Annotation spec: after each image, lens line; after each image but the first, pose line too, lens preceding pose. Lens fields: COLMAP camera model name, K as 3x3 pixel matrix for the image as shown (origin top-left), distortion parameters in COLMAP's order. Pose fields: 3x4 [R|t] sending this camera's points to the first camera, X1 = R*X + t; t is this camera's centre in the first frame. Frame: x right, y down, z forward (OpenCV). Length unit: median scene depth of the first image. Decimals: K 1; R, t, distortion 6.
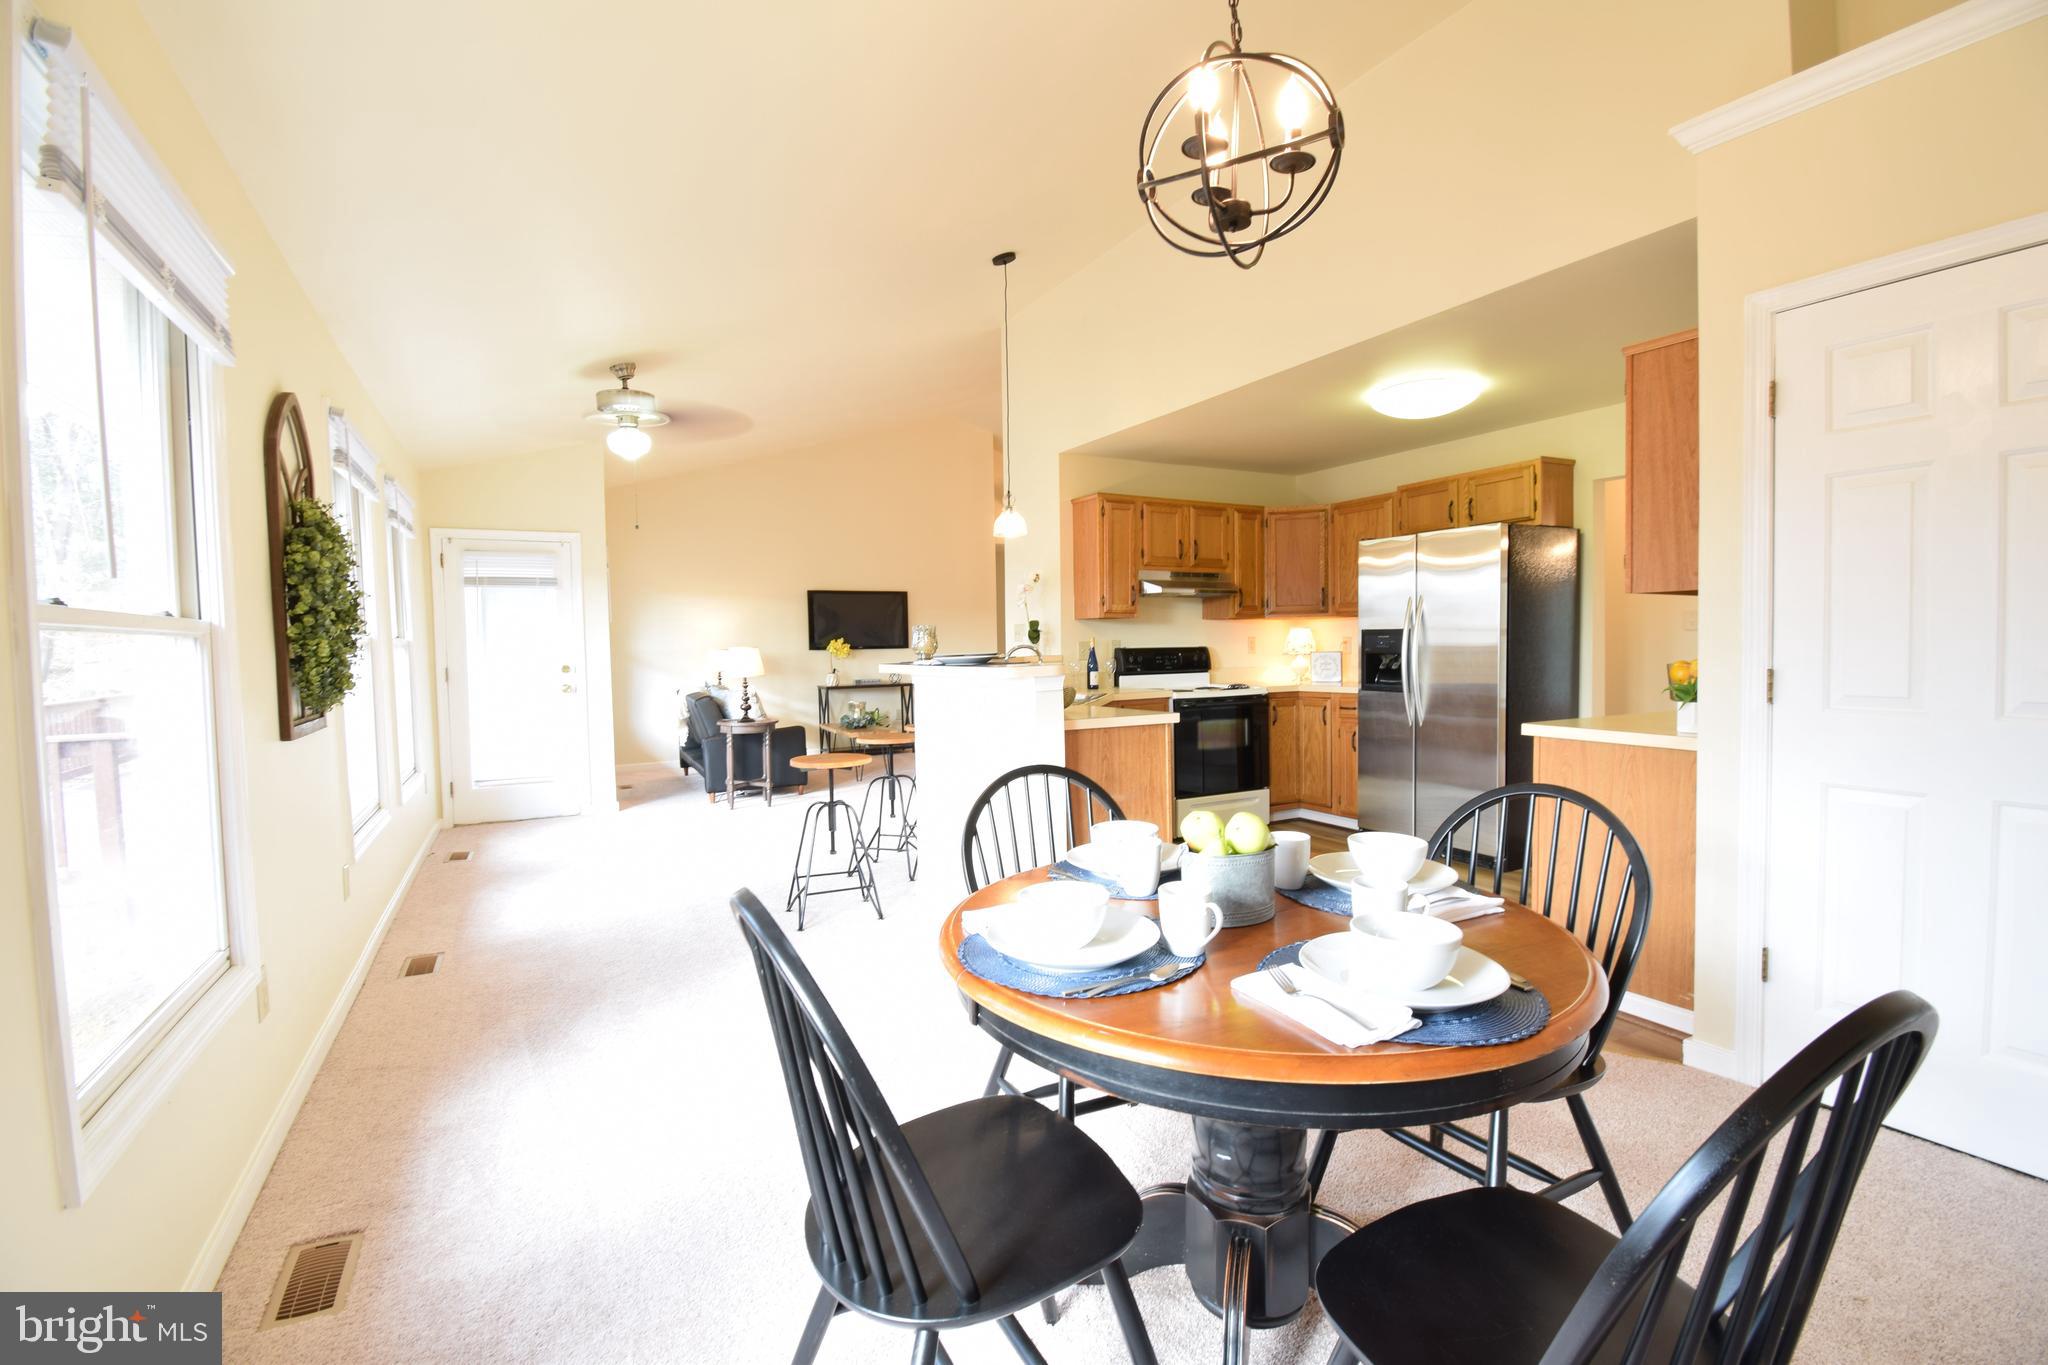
lens RADIAL K [[894.8, 0, 1028.9], [0, 894.8, 674.2], [0, 0, 1]] dist [0.003367, -0.018480]
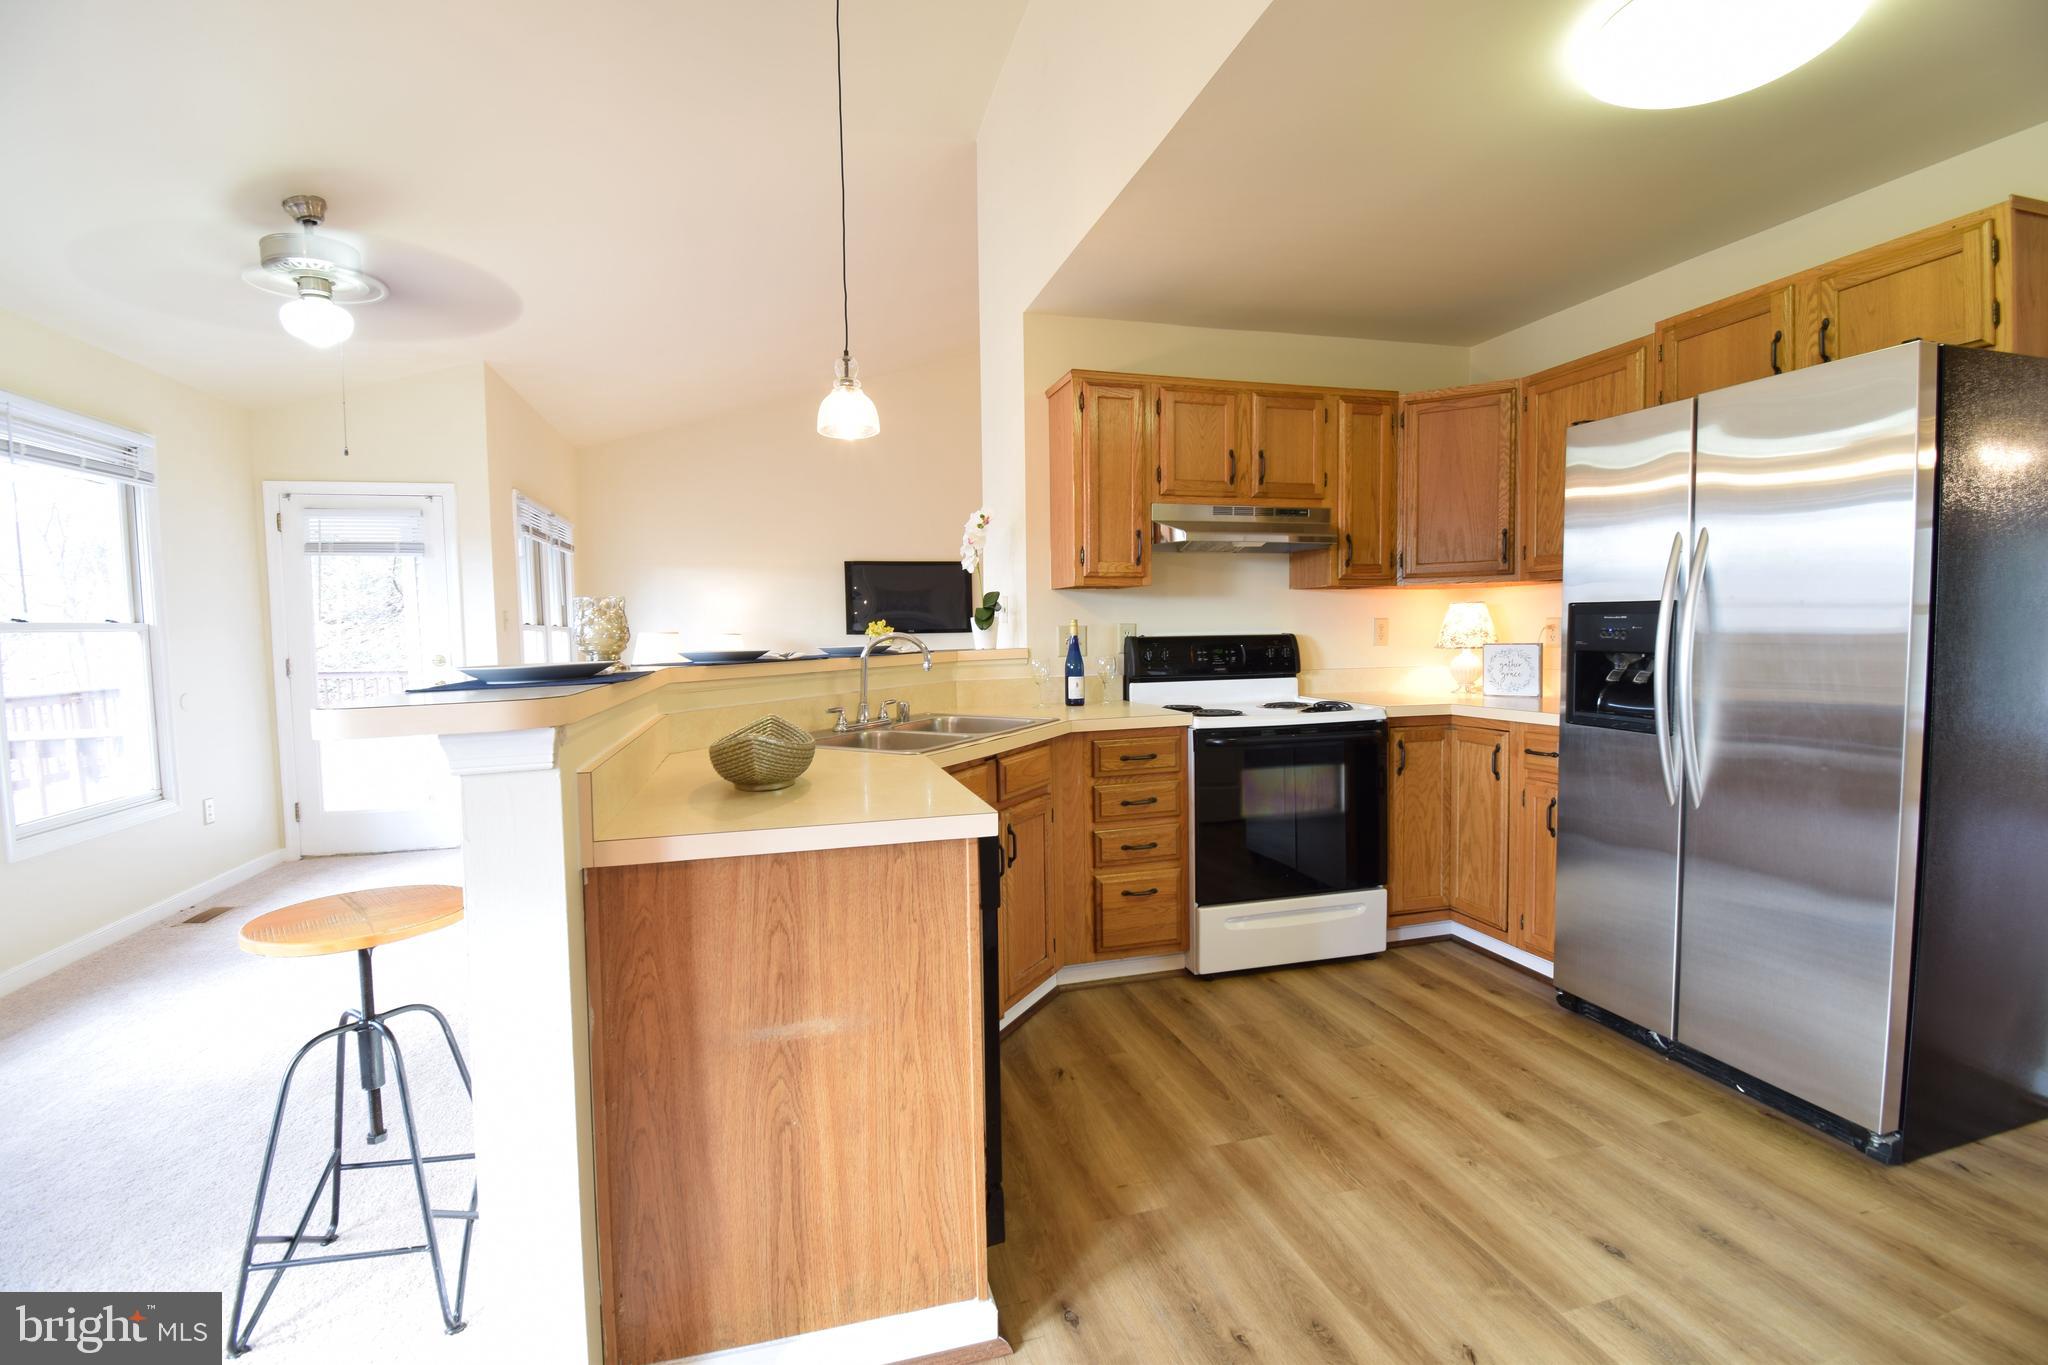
lens RADIAL K [[894.8, 0, 1028.9], [0, 894.8, 674.2], [0, 0, 1]] dist [0.003367, -0.018480]
pose [[0.973692, 0.012789, -0.227509, 0.175414], [-0.007795, 0.999709, 0.022832, -0.017584], [0.227735, -0.020458, 0.973508, 0.404785]]
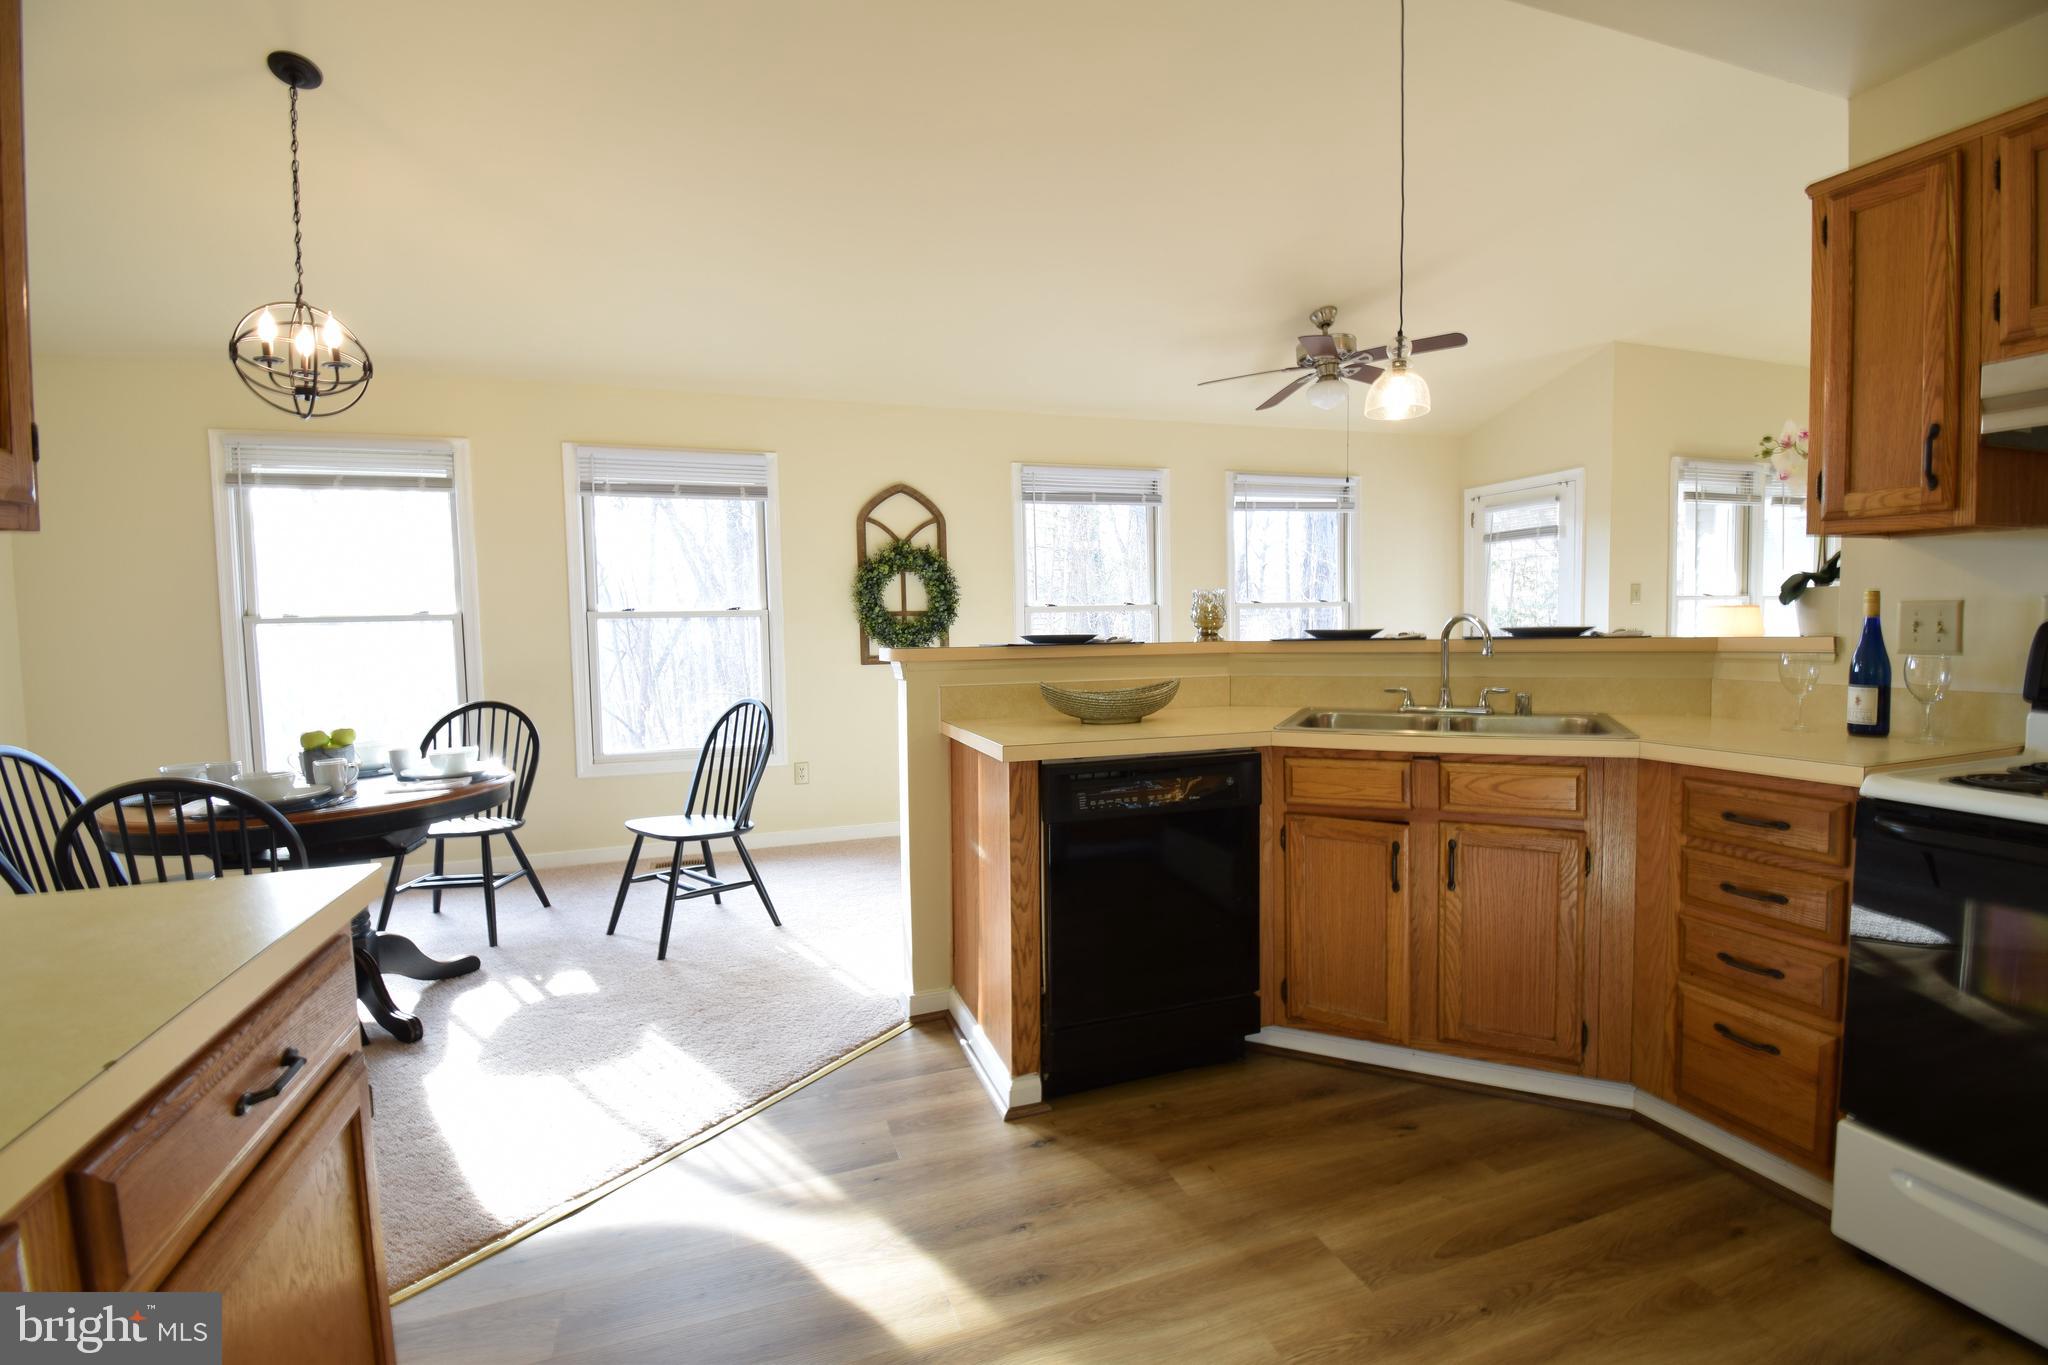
lens RADIAL K [[894.8, 0, 1028.9], [0, 894.8, 674.2], [0, 0, 1]] dist [0.003367, -0.018480]
pose [[-0.182589, 0.077687, -0.980115, 0.469179], [-0.003660, 0.996813, 0.079692, -0.033899], [0.983183, 0.018138, -0.181723, 0.725411]]
